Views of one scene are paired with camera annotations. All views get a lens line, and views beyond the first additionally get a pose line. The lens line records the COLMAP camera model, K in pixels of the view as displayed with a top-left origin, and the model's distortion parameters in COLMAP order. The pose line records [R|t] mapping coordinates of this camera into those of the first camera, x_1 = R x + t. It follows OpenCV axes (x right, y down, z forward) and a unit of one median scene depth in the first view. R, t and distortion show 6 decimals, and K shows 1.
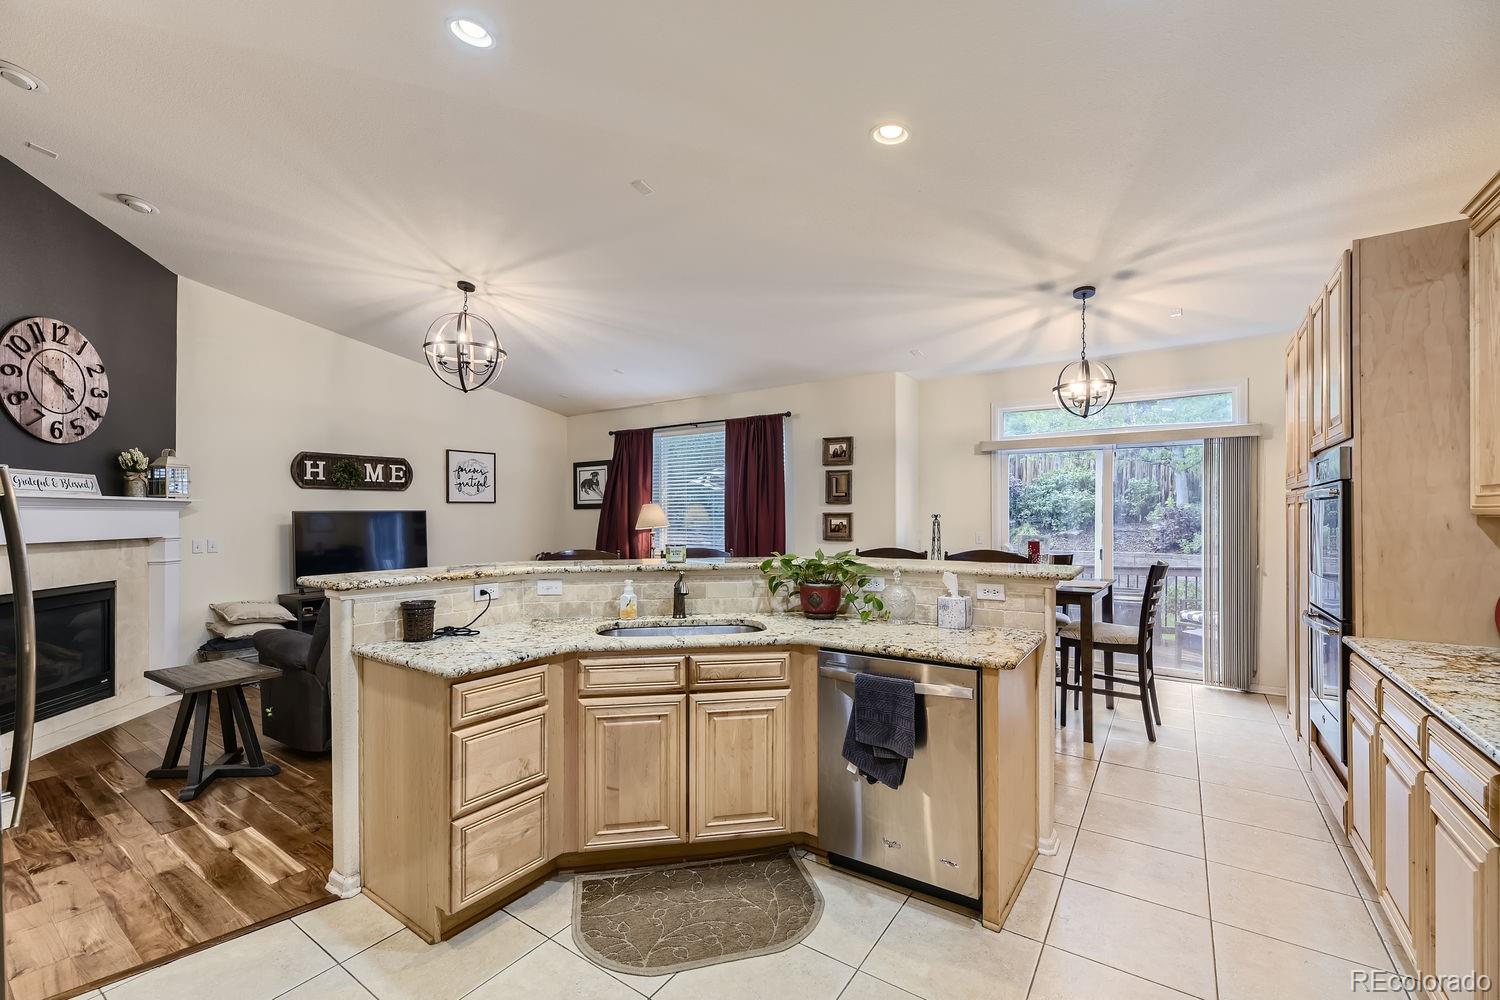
lens RADIAL K [[612.2, 0, 754.1], [0, 612.2, 513.2], [0, 0, 1]] dist [0.002921, 0.000445]
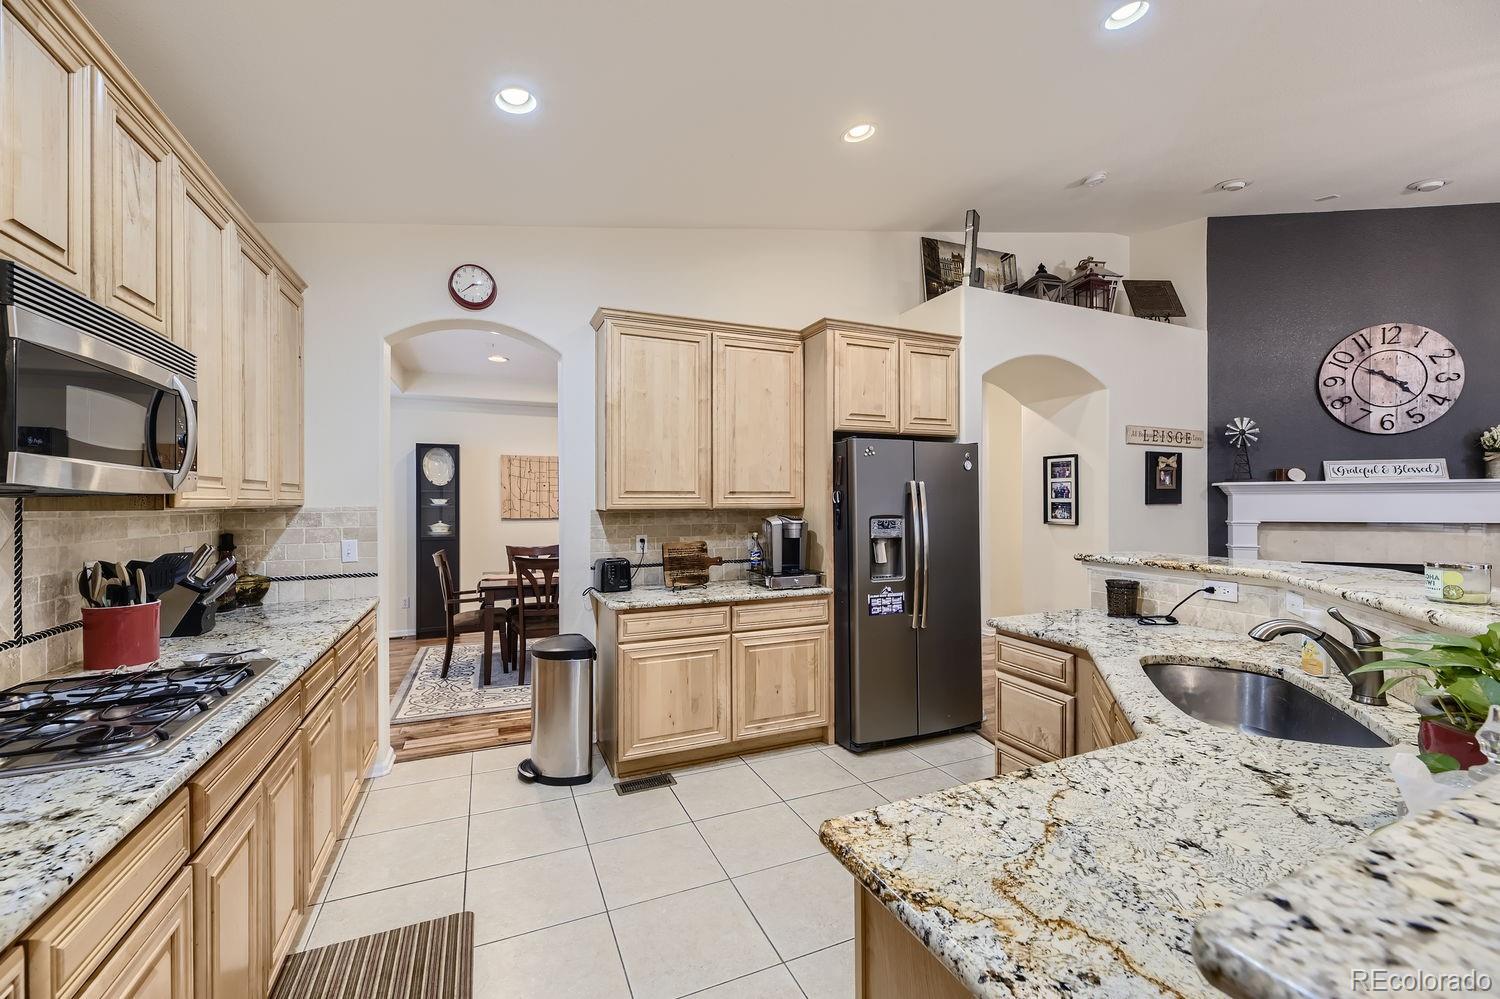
lens RADIAL K [[612.2, 0, 755.3], [0, 612.2, 499.1], [0, 0, 1]] dist [0.002921, 0.000445]
pose [[-0.527439, 0.000453, -0.849593, 0.419886], [0.006825, 0.999970, -0.003704, 0.000523], [0.849565, -0.007752, -0.527427, 0.609565]]
